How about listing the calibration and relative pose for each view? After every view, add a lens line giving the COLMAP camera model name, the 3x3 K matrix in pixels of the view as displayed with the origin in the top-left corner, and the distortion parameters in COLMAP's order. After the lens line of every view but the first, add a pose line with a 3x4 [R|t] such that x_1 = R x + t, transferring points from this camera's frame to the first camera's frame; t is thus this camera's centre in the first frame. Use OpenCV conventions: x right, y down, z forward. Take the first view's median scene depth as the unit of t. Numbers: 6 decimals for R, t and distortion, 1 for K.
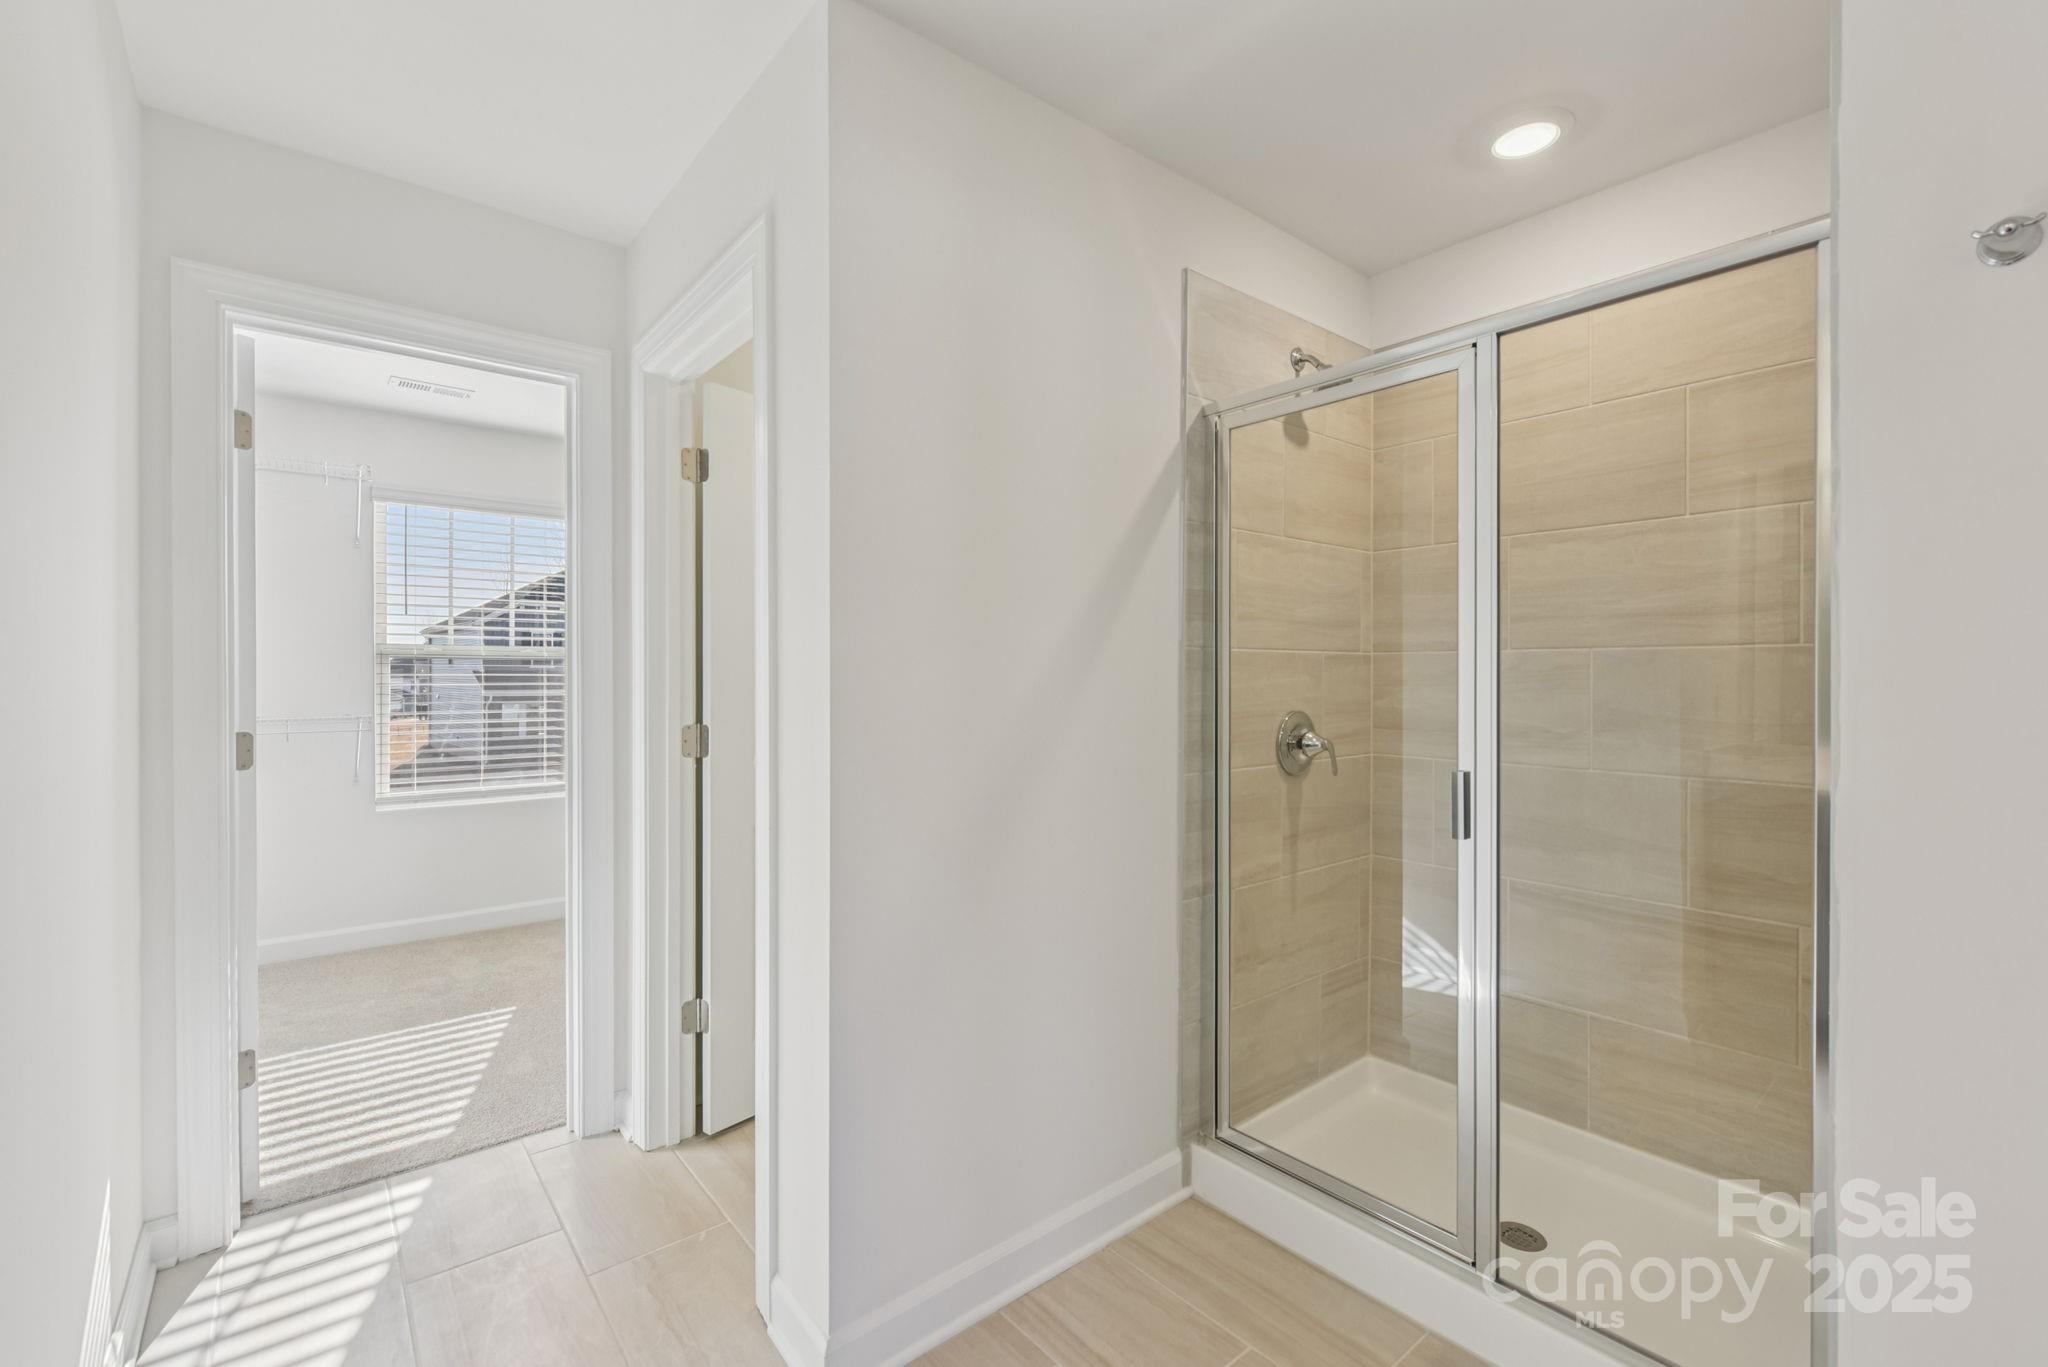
lens RADIAL K [[880.0, 0, 1023.0], [0, 880.0, 679.9], [0, 0, 1]] dist [-0.001781, -0.001142]
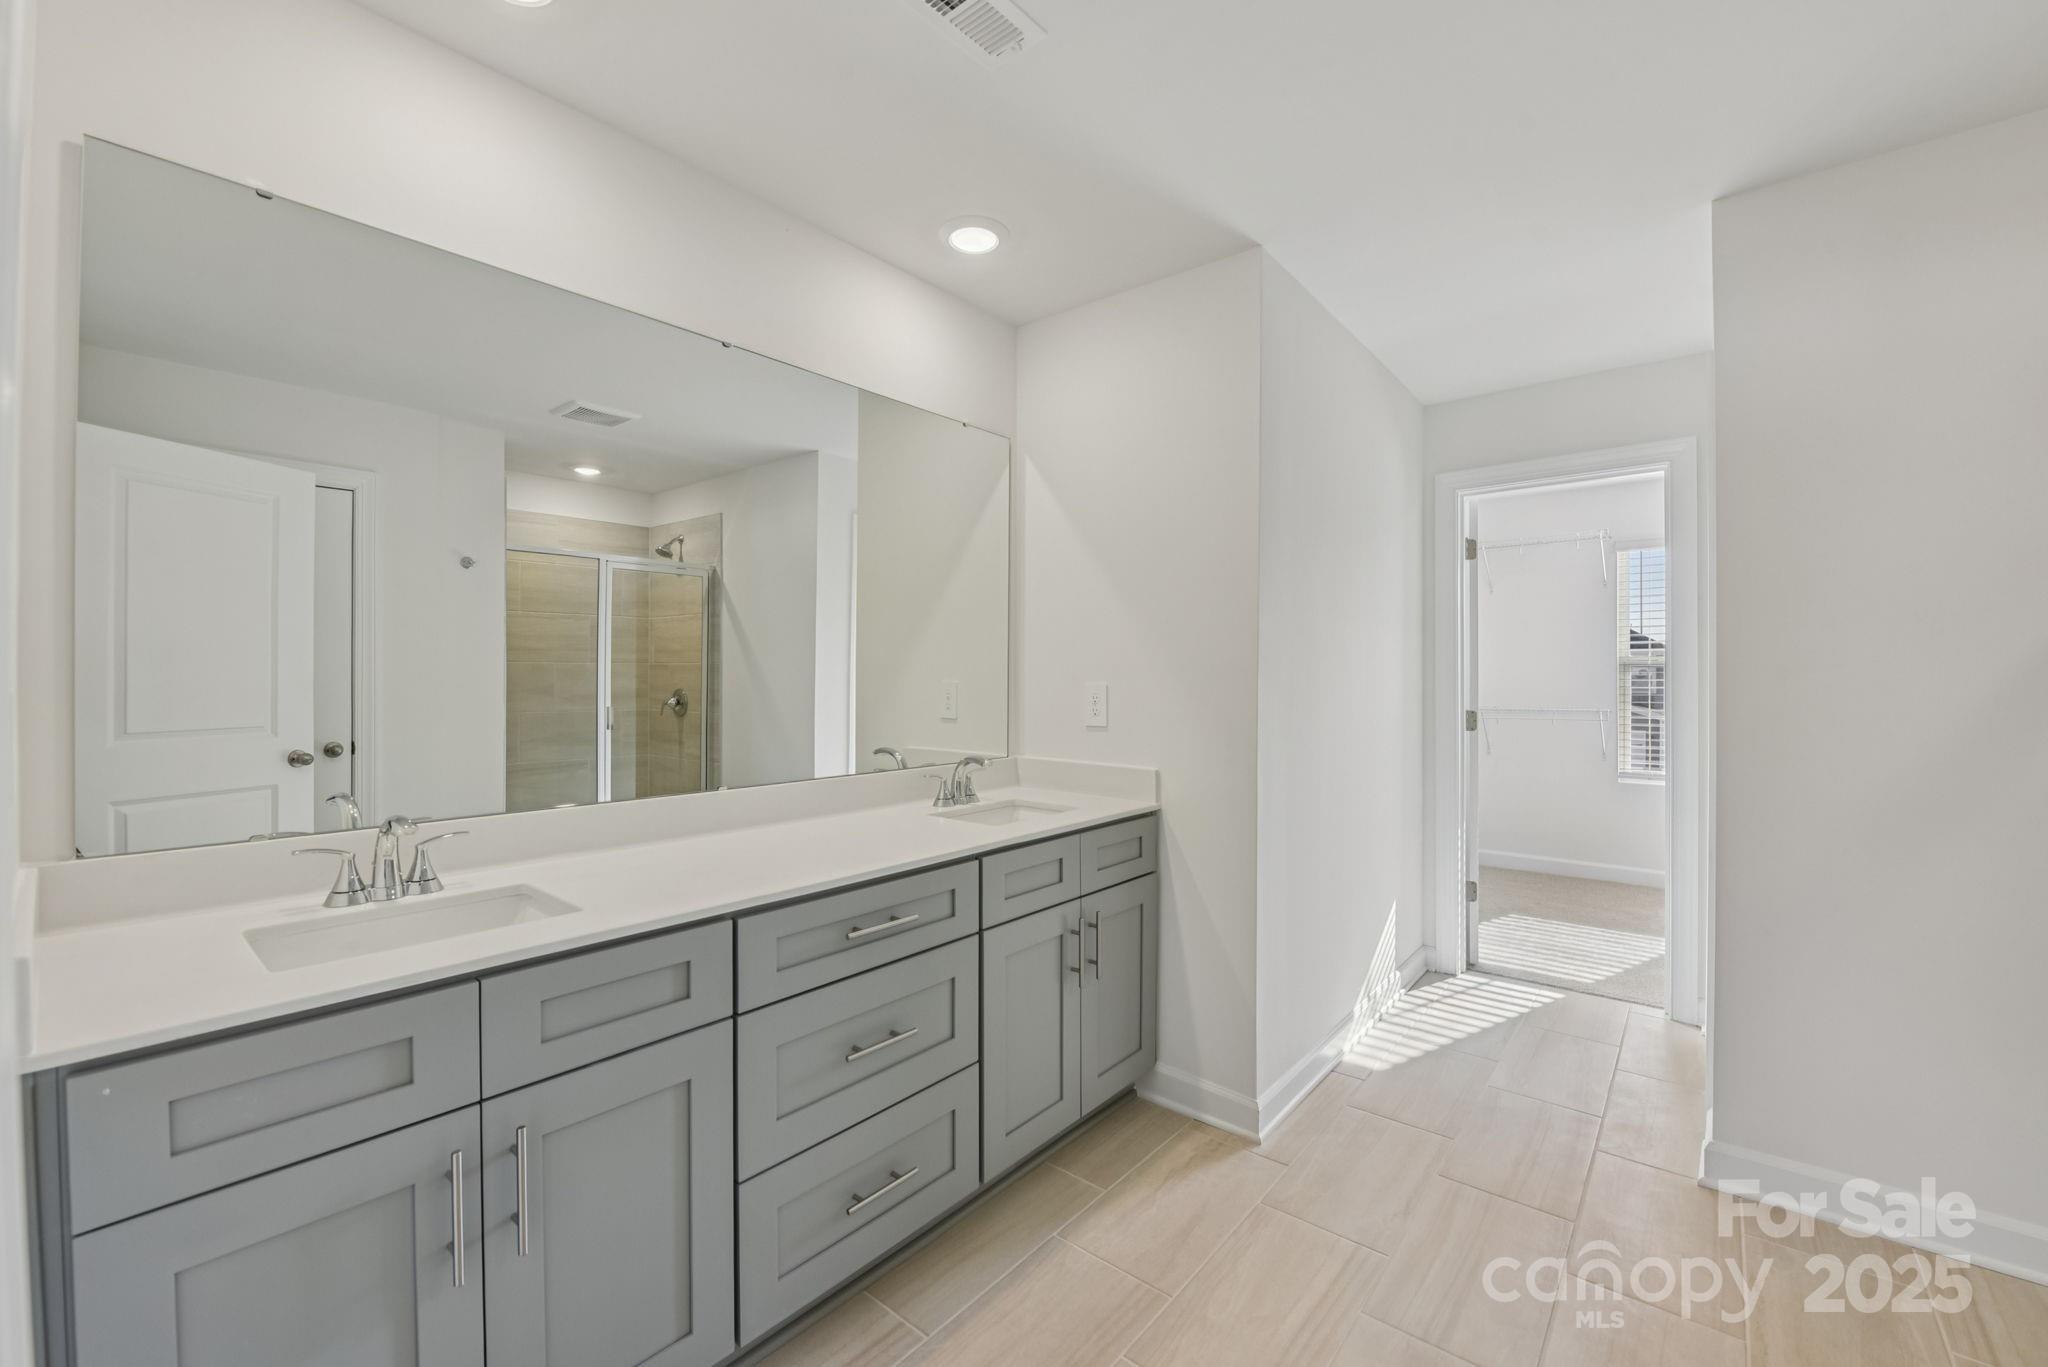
lens RADIAL K [[819.0, 0, 1021.8], [0, 819.0, 688.8], [0, 0, 1]] dist [0.000270, -0.000003]
pose [[0.187245, 0.001731, -0.982312, 0.600633], [-0.000345, 0.999999, 0.001696, 0.009611], [0.982313, 0.000022, 0.187245, -0.245343]]
